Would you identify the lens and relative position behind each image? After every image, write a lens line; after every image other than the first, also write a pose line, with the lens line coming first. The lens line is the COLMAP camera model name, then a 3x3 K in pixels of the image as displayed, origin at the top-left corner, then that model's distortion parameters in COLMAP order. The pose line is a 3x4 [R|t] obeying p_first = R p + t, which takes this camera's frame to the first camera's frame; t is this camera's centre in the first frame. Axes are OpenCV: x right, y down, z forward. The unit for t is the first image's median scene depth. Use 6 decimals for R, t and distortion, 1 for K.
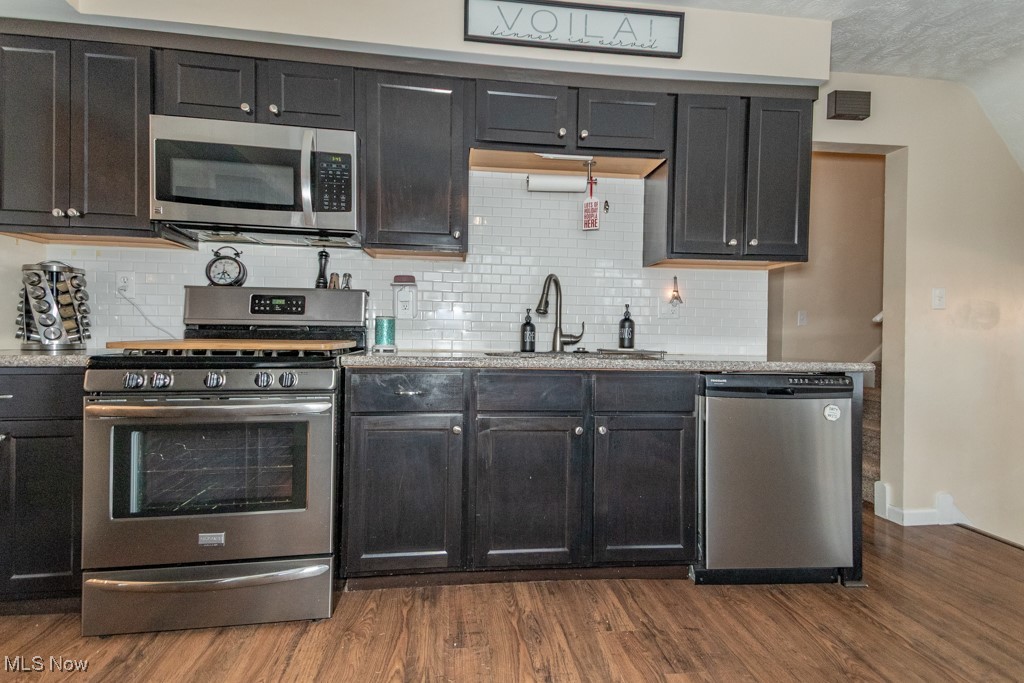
lens RADIAL K [[474.0, 0, 507.5], [0, 474.0, 336.2], [0, 0, 1]] dist [0.057587, -0.017119]
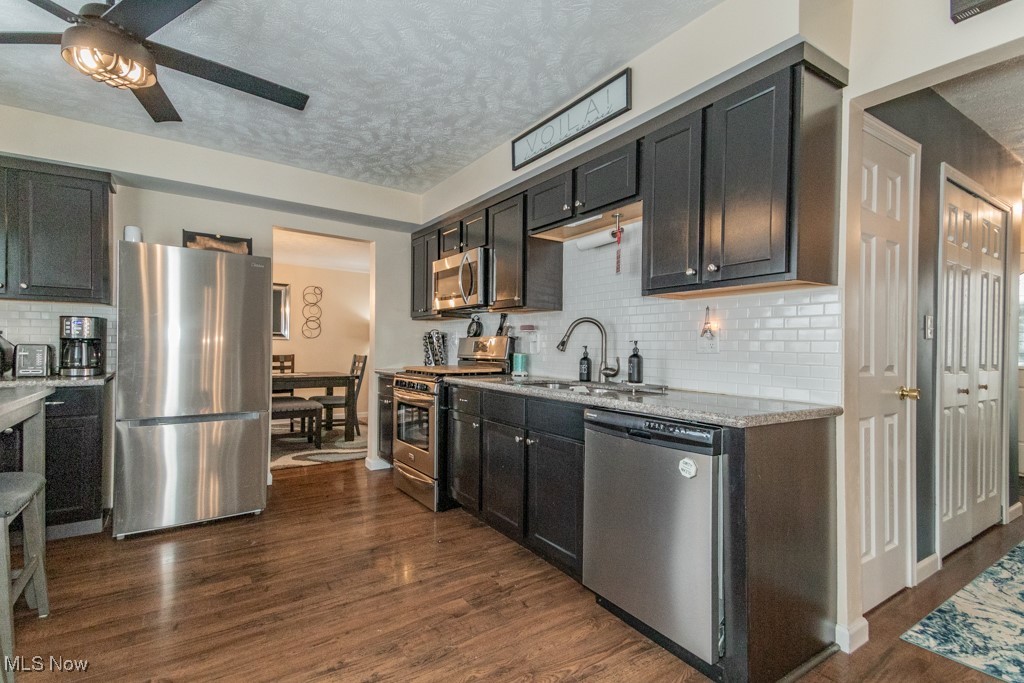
lens RADIAL K [[474.0, 0, 509.7], [0, 474.0, 345.9], [0, 0, 1]] dist [0.057587, -0.017119]
pose [[0.467006, -0.013868, -0.884145, 1.188770], [-0.008233, 0.999765, -0.020031, -0.036695], [0.884216, 0.016634, 0.466783, 0.296421]]
